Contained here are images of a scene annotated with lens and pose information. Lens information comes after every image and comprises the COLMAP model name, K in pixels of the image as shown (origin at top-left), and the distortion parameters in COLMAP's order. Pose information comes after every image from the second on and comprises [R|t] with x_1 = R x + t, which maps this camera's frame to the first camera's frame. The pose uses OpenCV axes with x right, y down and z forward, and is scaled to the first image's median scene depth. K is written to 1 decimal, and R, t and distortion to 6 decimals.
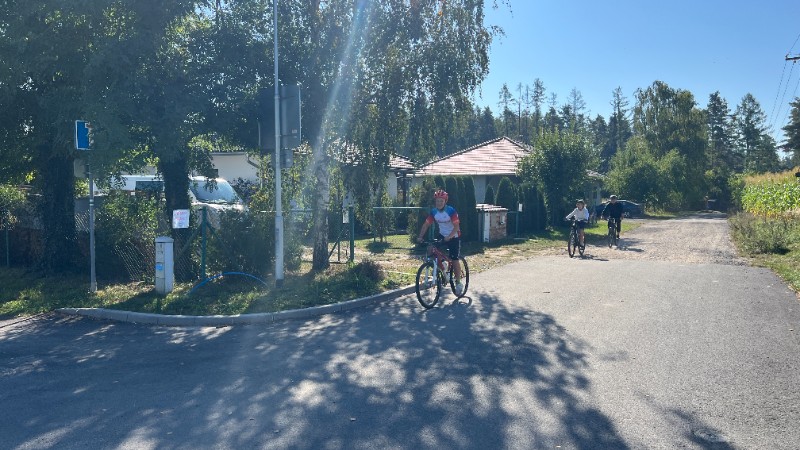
lens RADIAL K [[569.4, 0, 395.6], [0, 569.4, 229.0], [0, 0, 1]] dist [0.026079, -0.035458]
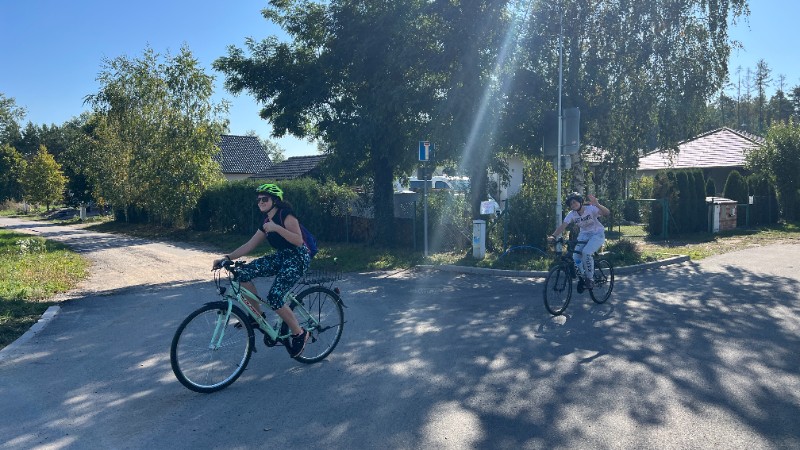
lens RADIAL K [[569.4, 0, 404.4], [0, 569.4, 225.5], [0, 0, 1]] dist [0.026079, -0.035458]
pose [[0.952541, 0.008375, -0.304295, -0.065936], [-0.008203, 0.999965, 0.001845, 0.011996], [0.304300, 0.000738, 0.952576, -0.183518]]
